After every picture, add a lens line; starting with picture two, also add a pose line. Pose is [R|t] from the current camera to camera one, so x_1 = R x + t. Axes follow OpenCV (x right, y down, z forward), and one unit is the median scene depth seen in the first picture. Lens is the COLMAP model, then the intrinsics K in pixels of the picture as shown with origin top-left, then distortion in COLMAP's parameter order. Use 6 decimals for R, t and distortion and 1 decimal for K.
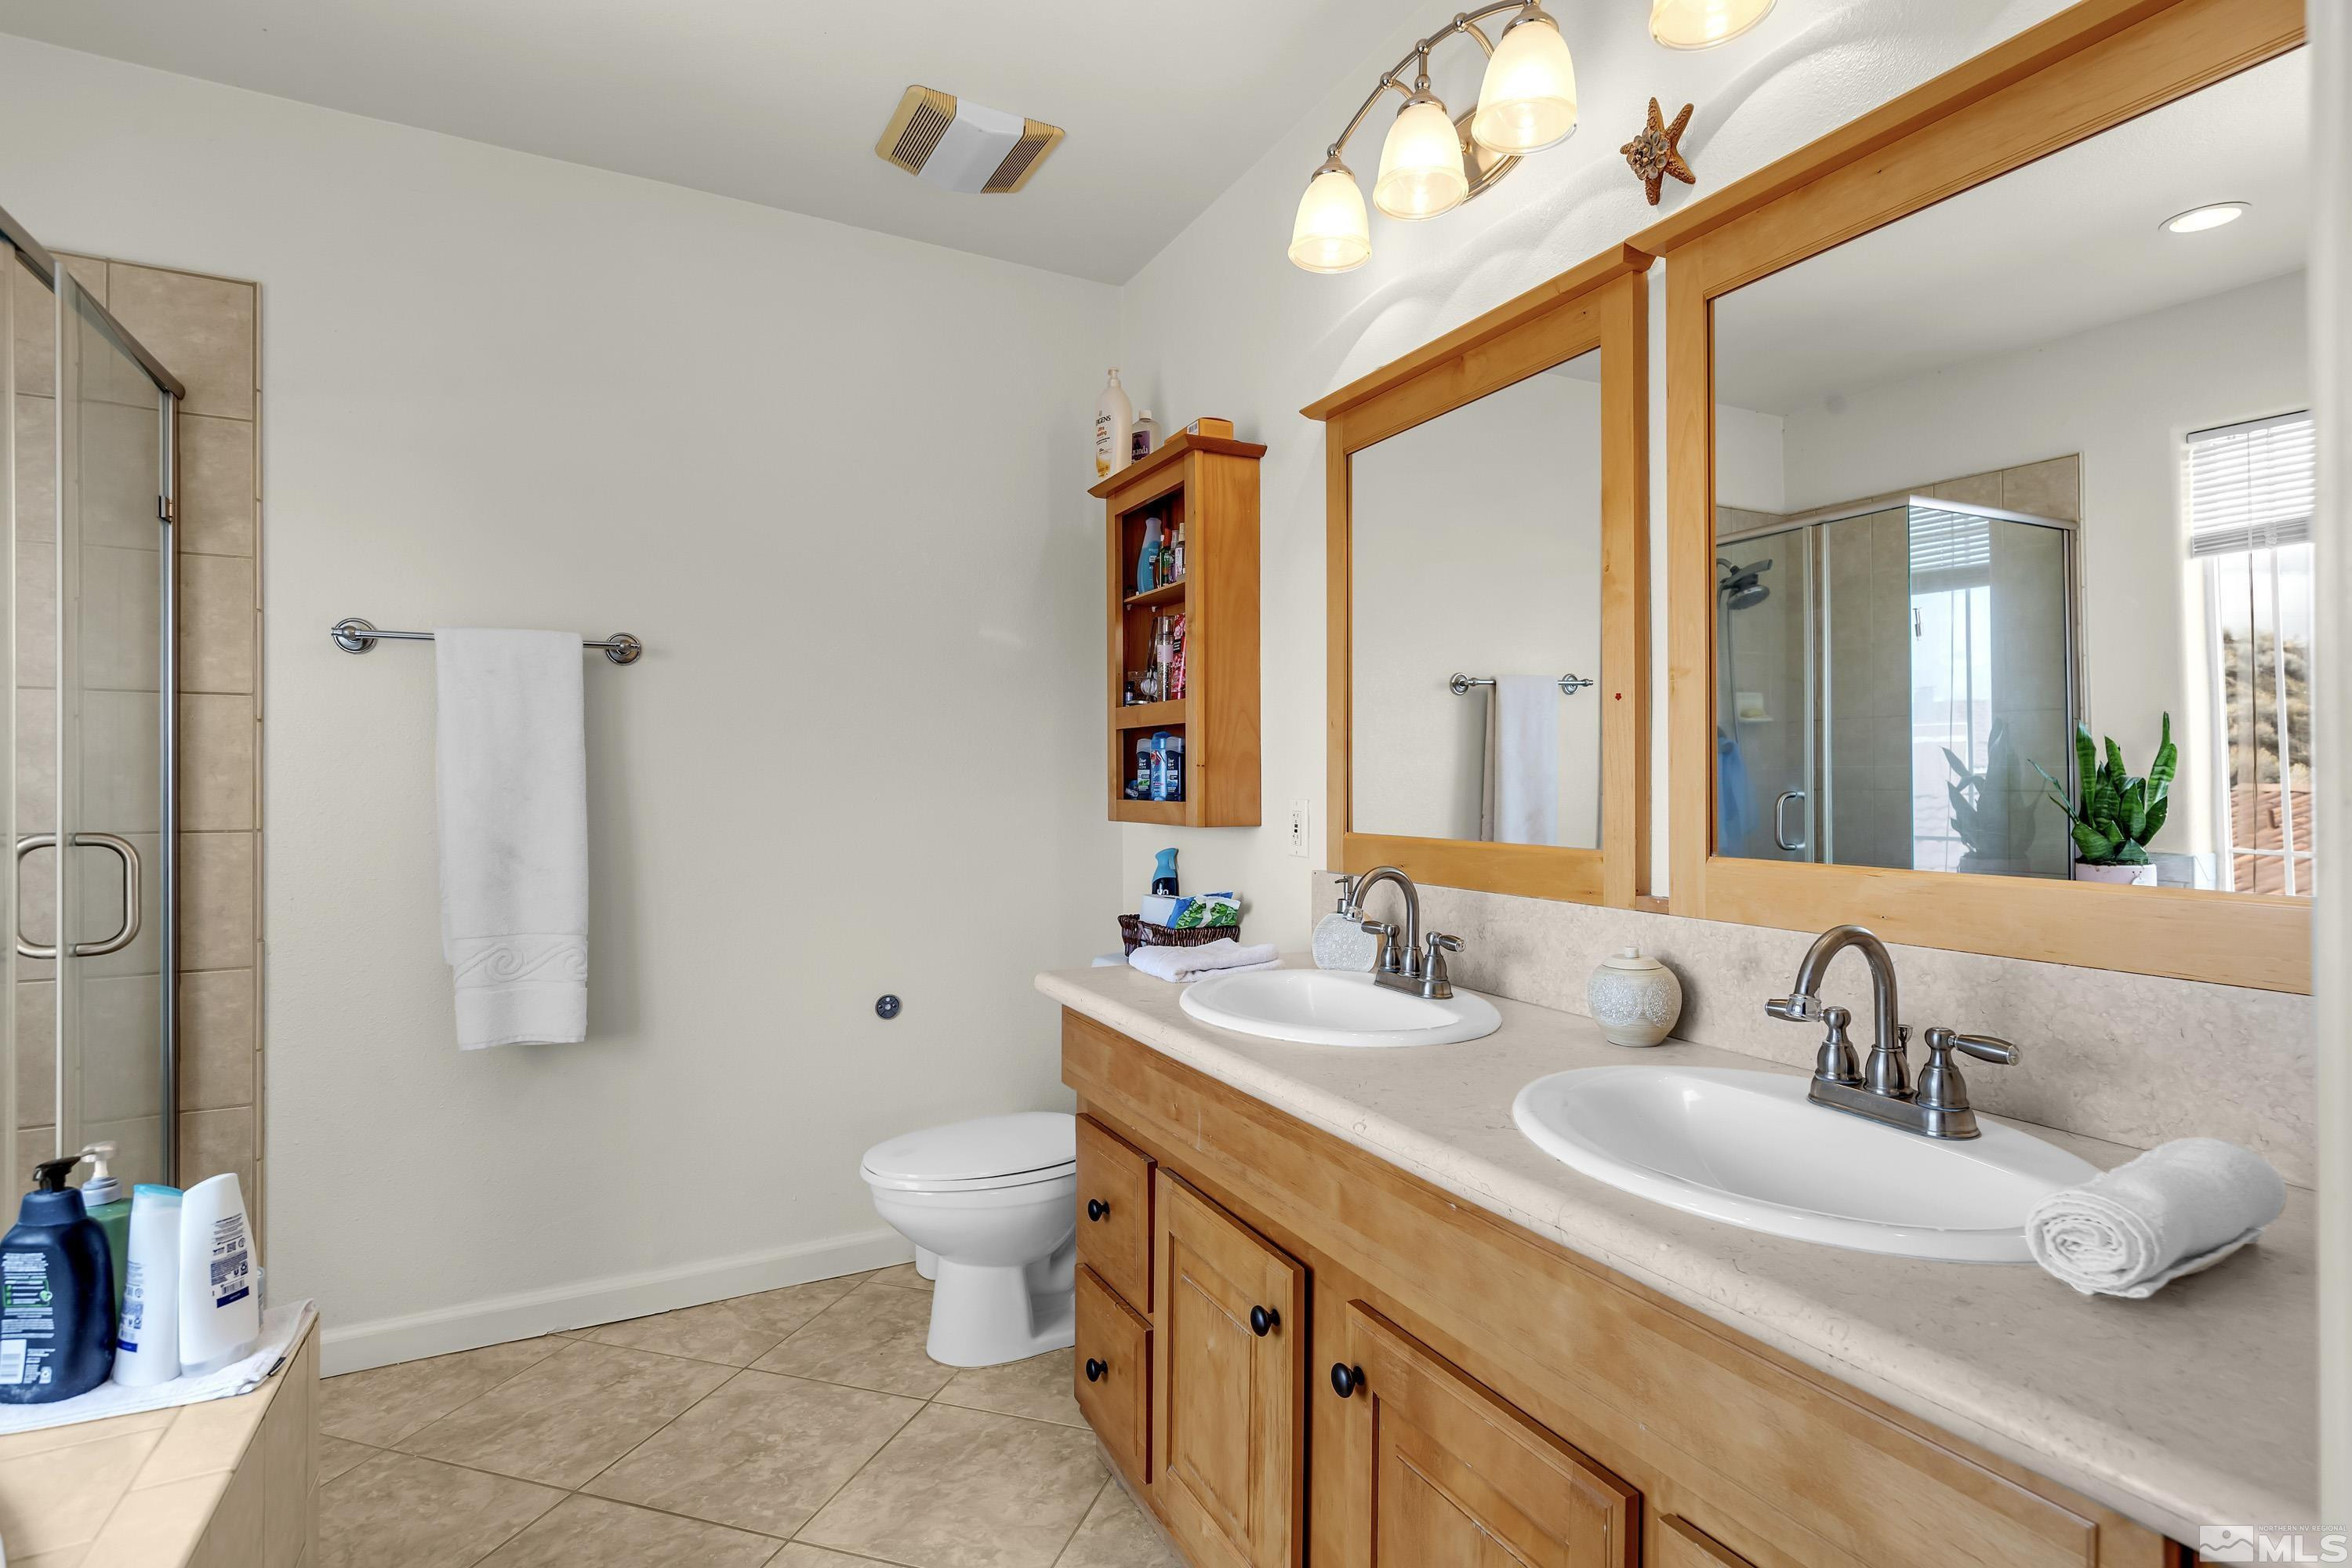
lens RADIAL K [[1166.5, 0, 1184.4], [0, 1166.5, 781.5], [0, 0, 1]] dist [0.009548, -0.002282]
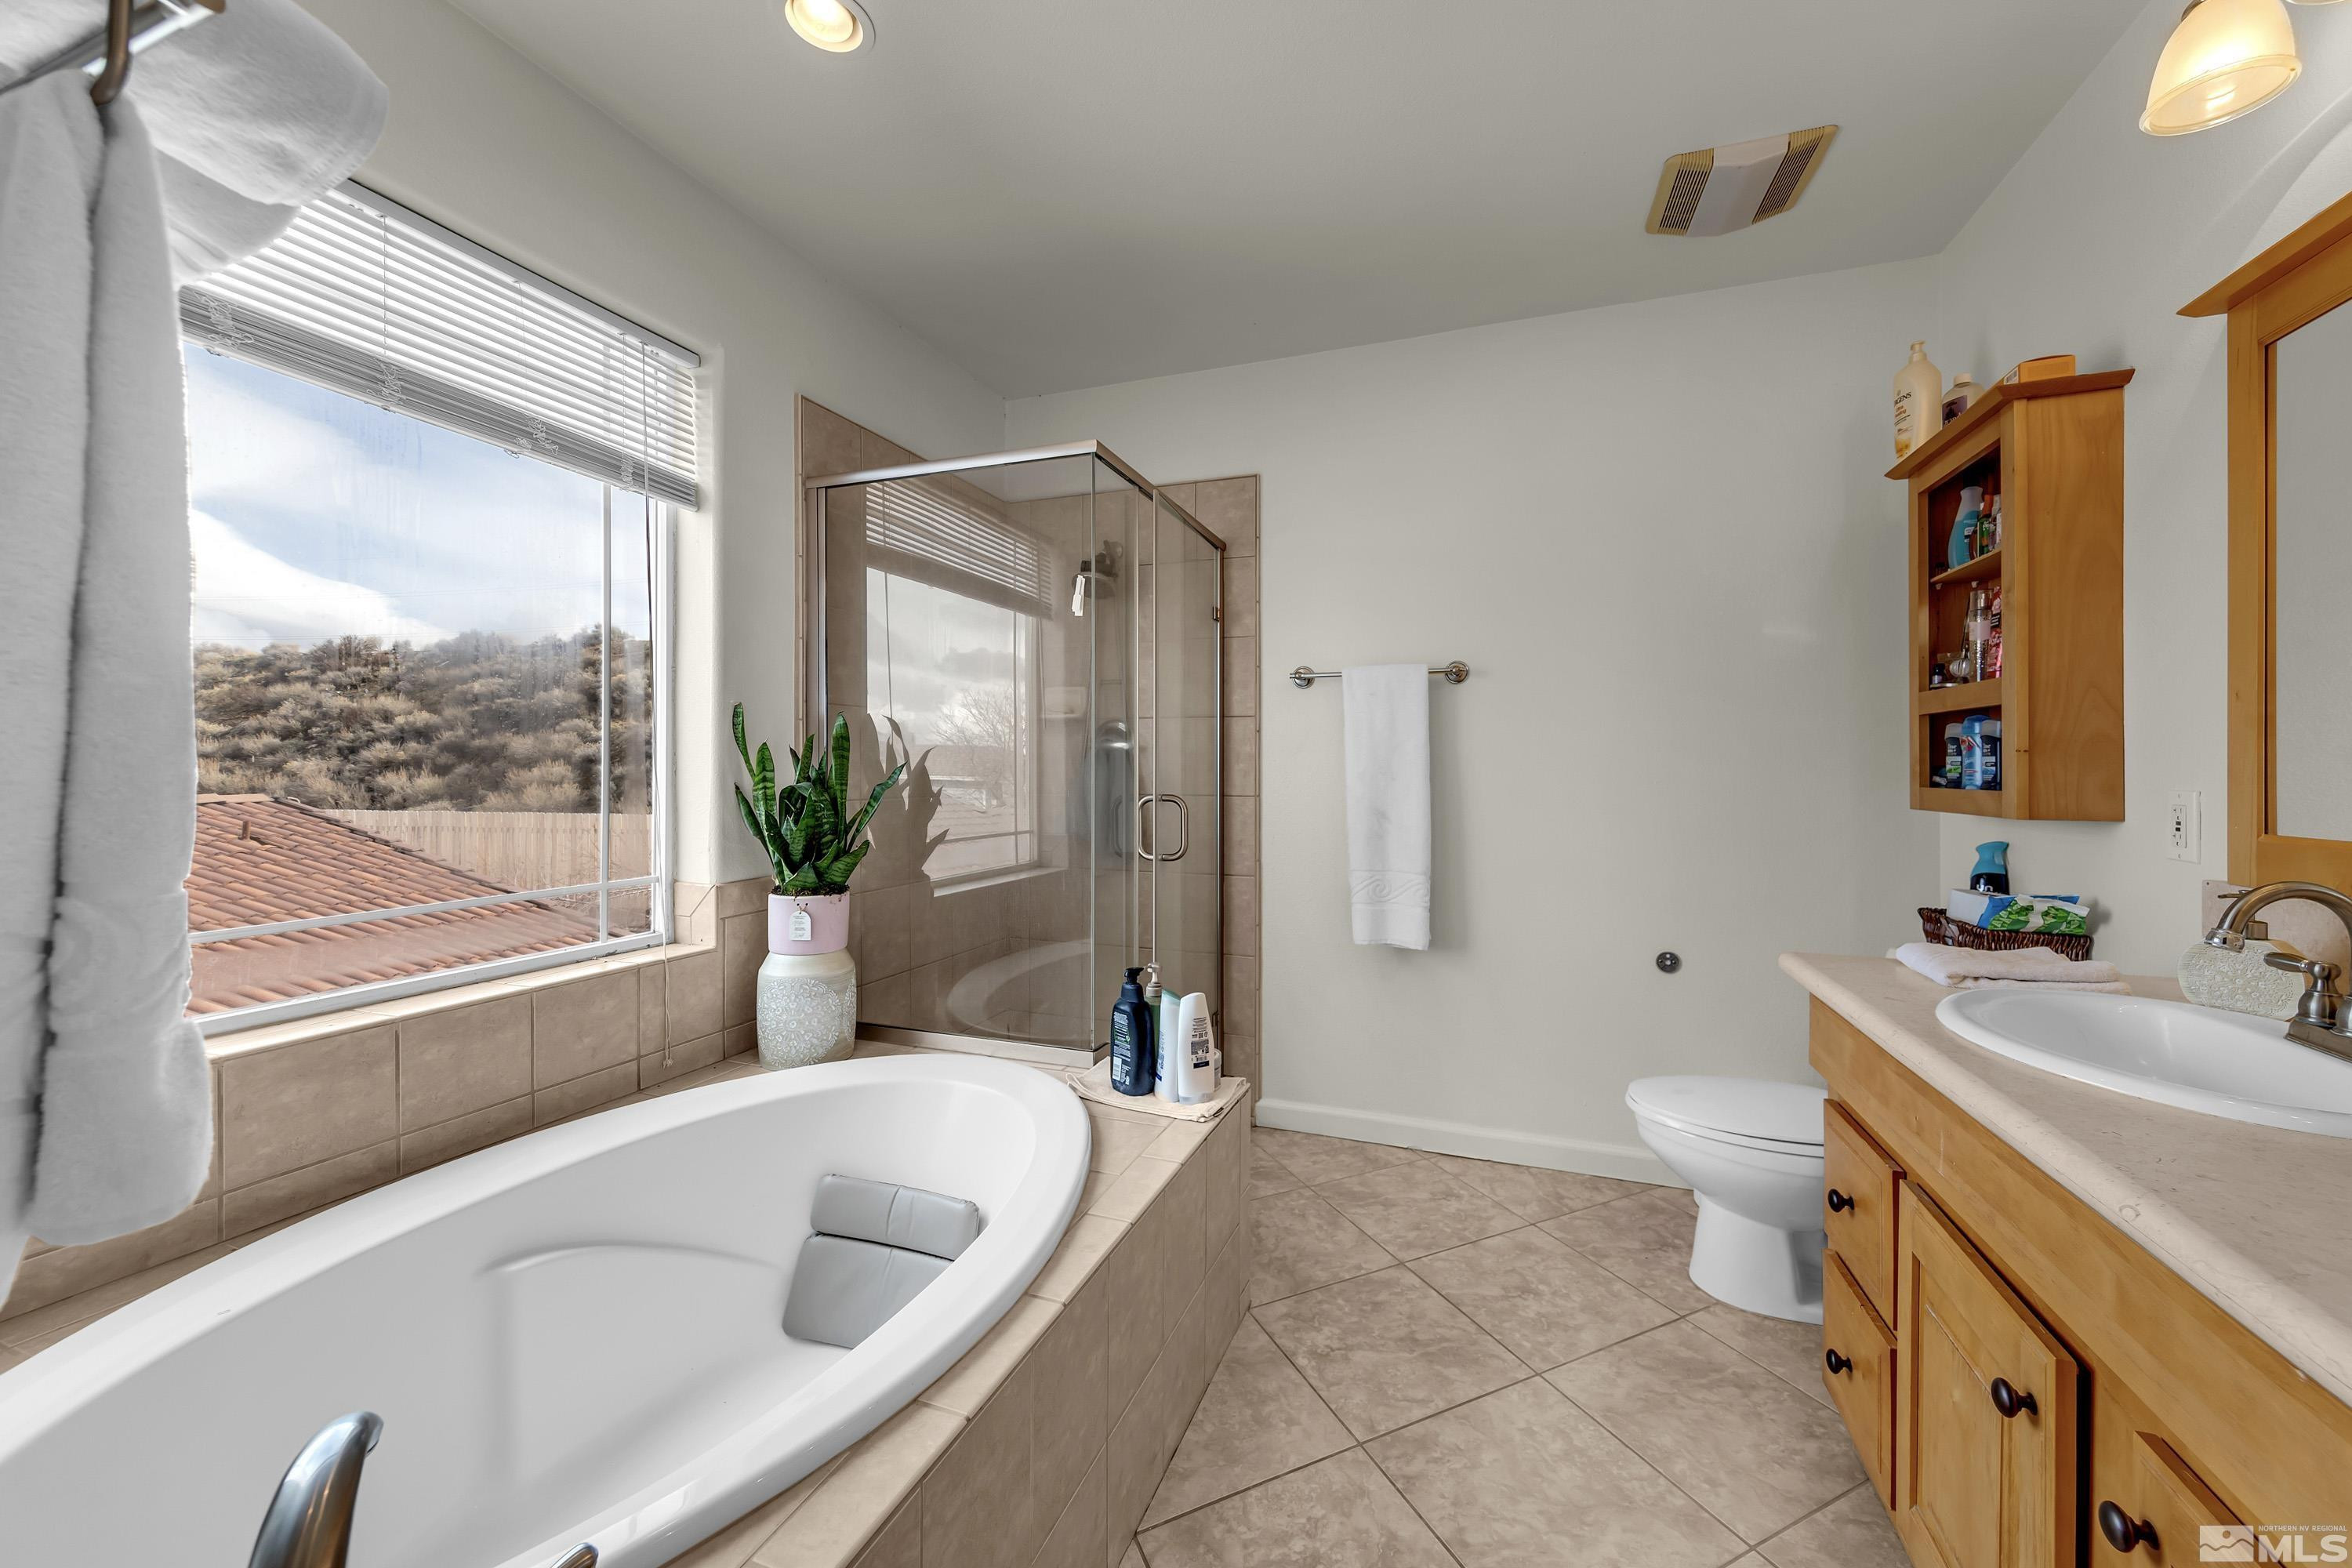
lens RADIAL K [[875.2, 0, 1194.6], [0, 875.2, 768.6], [0, 0, 1]] dist [0.008464, -0.000933]
pose [[0.675726, 0.002424, -0.737149, 0.086160], [-0.003029, 0.999995, 0.000511, 0.001539], [0.737147, 0.001888, 0.675730, 0.076813]]
